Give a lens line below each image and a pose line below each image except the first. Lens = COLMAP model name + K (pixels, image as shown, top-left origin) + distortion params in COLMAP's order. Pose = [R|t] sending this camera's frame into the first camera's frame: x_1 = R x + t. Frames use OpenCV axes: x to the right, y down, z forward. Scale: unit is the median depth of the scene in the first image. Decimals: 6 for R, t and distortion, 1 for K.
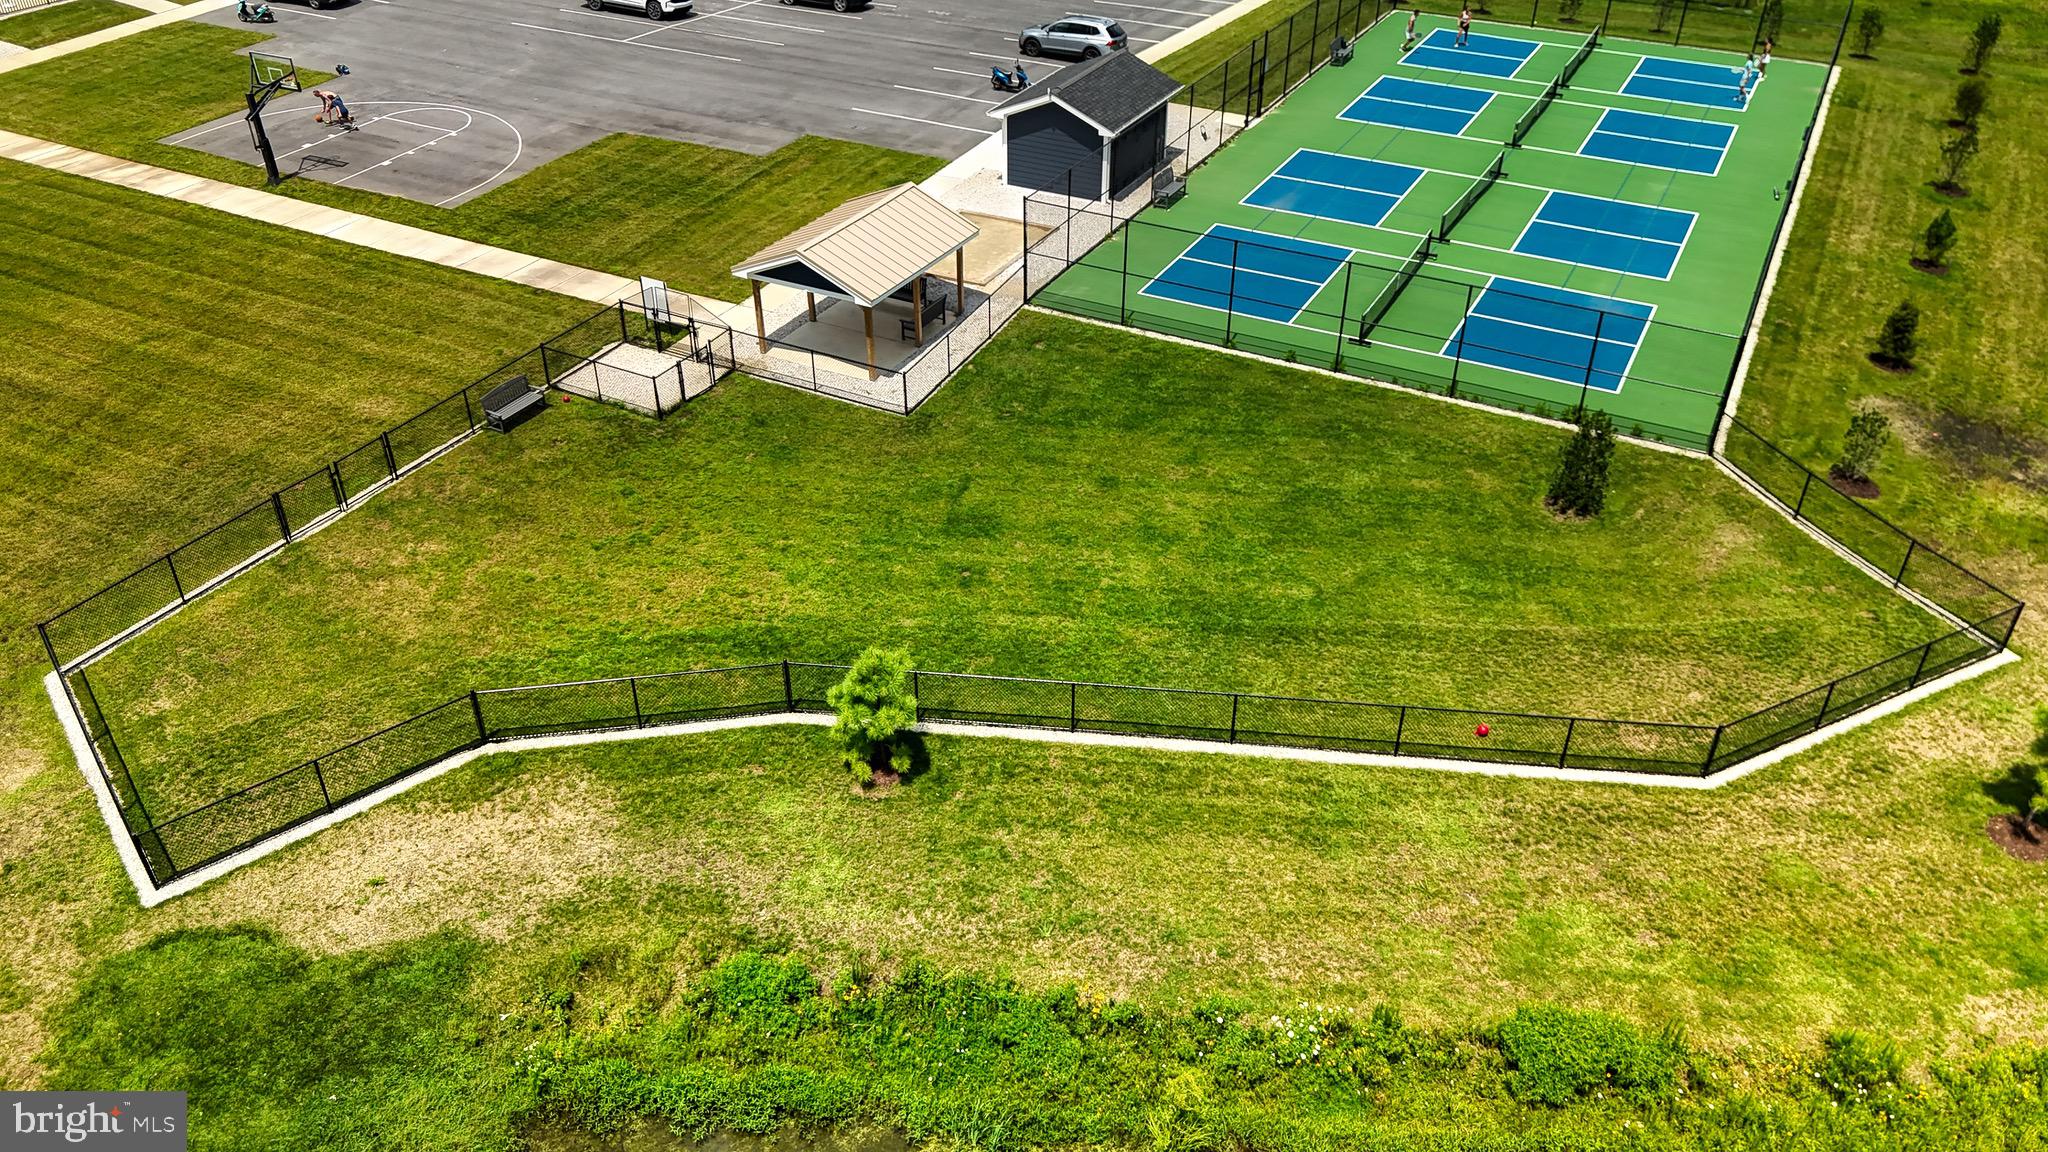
lens RADIAL K [[1572.2, 0, 1020.8], [0, 1572.2, 521.9], [0, 0, 1]] dist [0.144714, -0.254635]
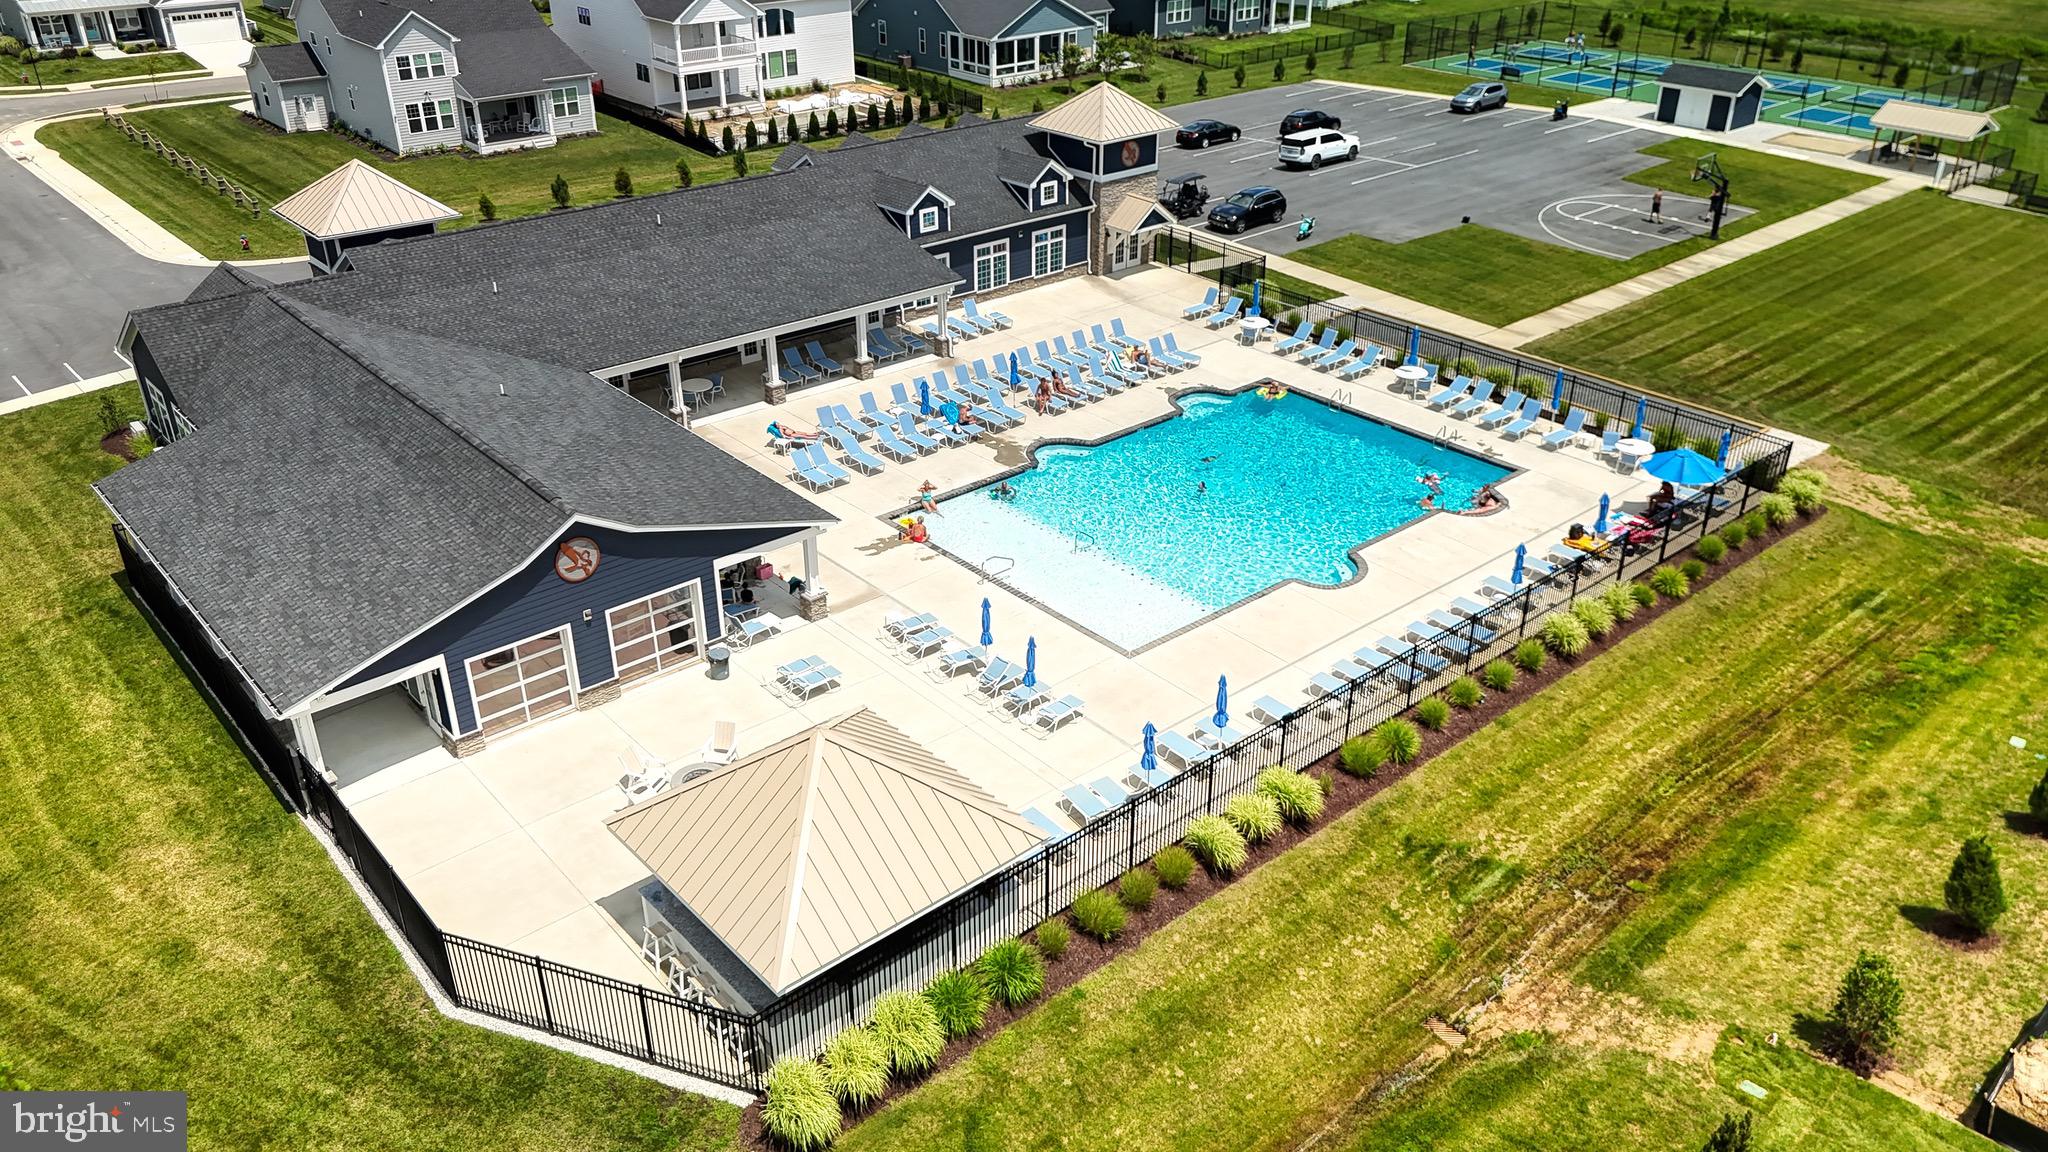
lens RADIAL K [[1529.2, 0, 1025.5], [0, 1529.2, 563.5], [0, 0, 1]] dist [0.091611, -0.109933]
pose [[0.370571, -0.435598, 0.820324, -2.801484], [0.493910, 0.840394, 0.223138, -0.826968], [-0.786594, 0.322477, 0.526572, 1.158681]]
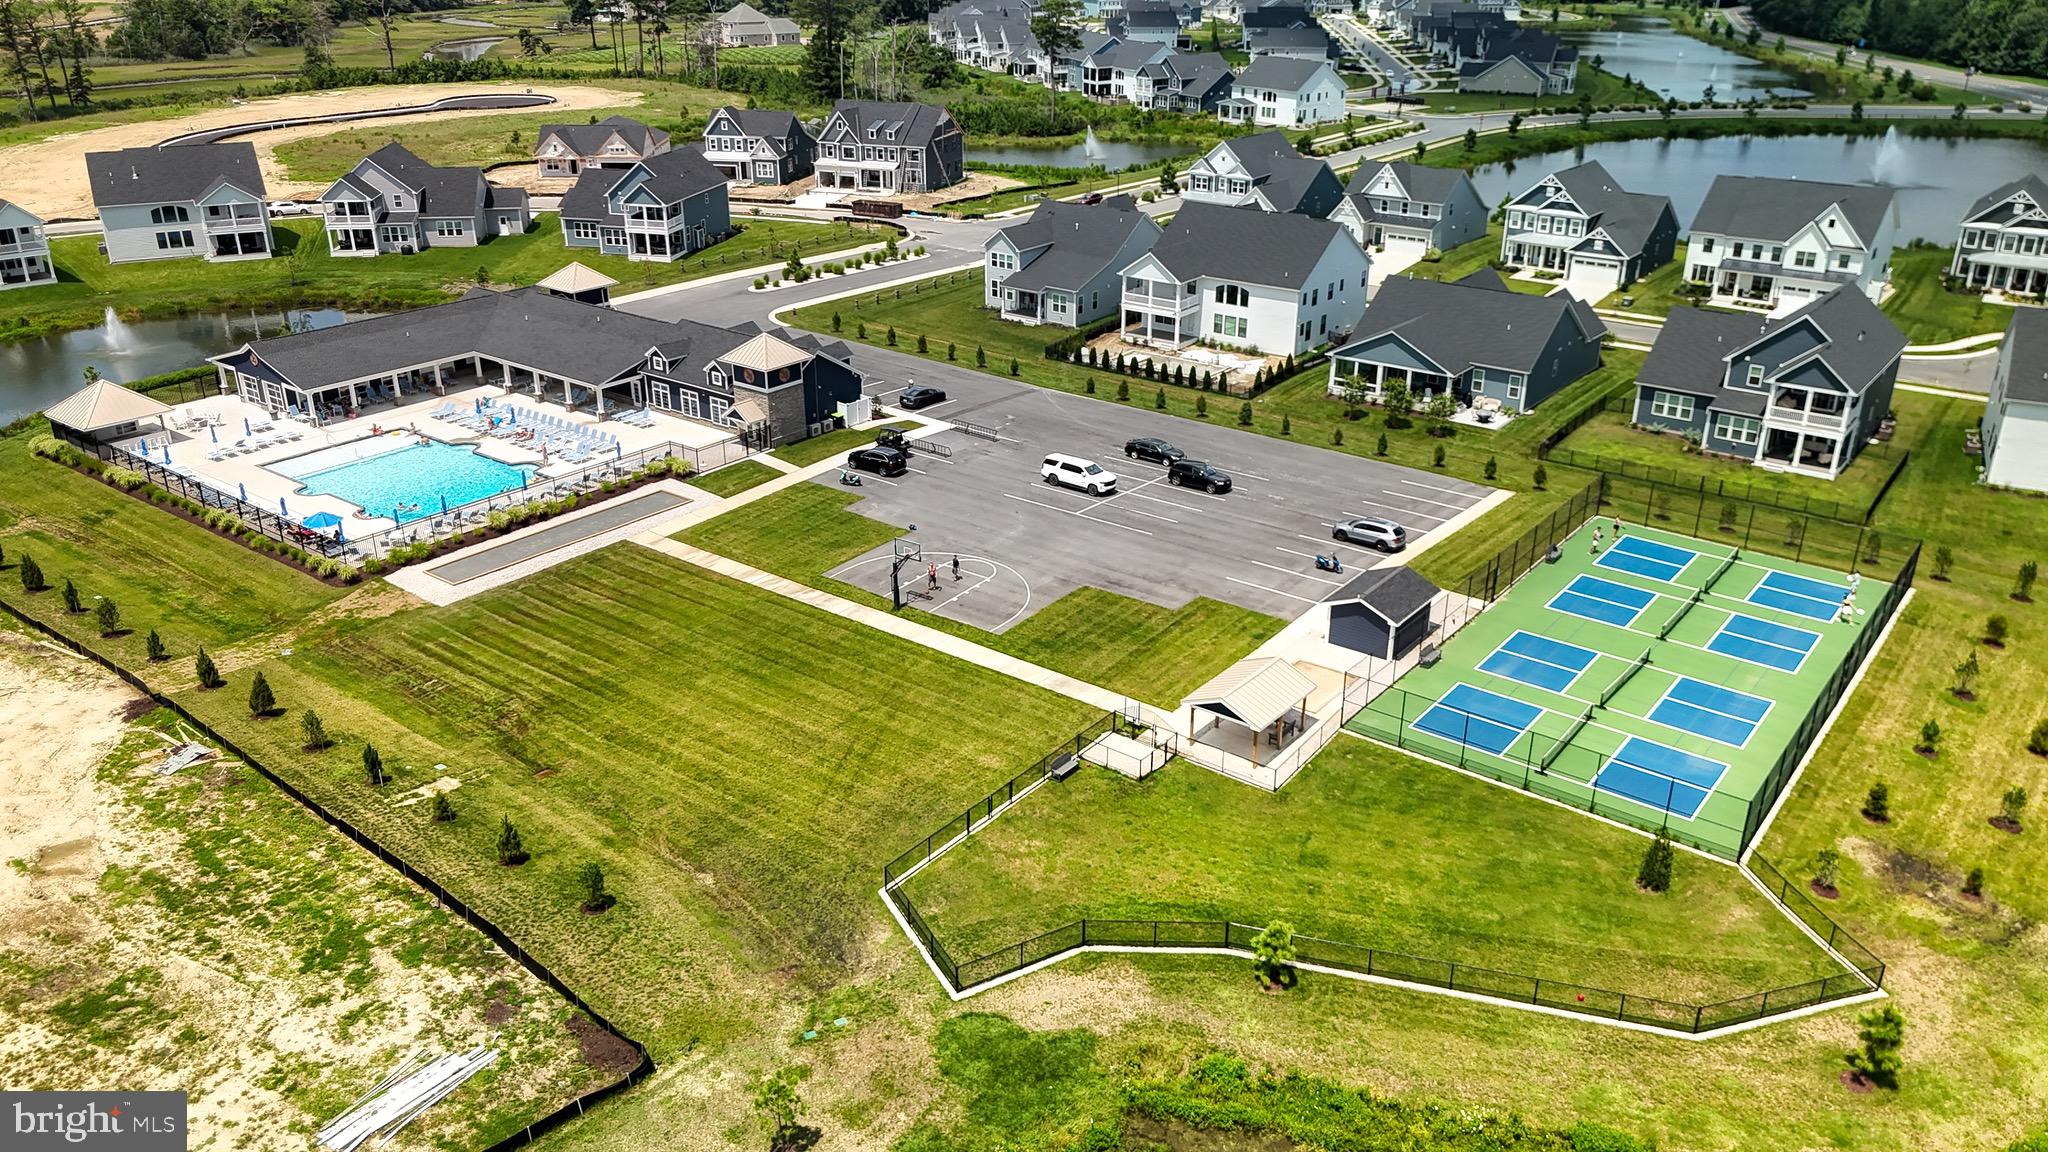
lens RADIAL K [[1529.2, 0, 1025.5], [0, 1529.2, 563.5], [0, 0, 1]] dist [0.091611, -0.109933]
pose [[0.984561, 0.069741, -0.160551, -0.092659], [-0.094086, 0.984289, -0.149409, -0.037257], [0.147609, 0.162207, 0.975654, -0.836896]]
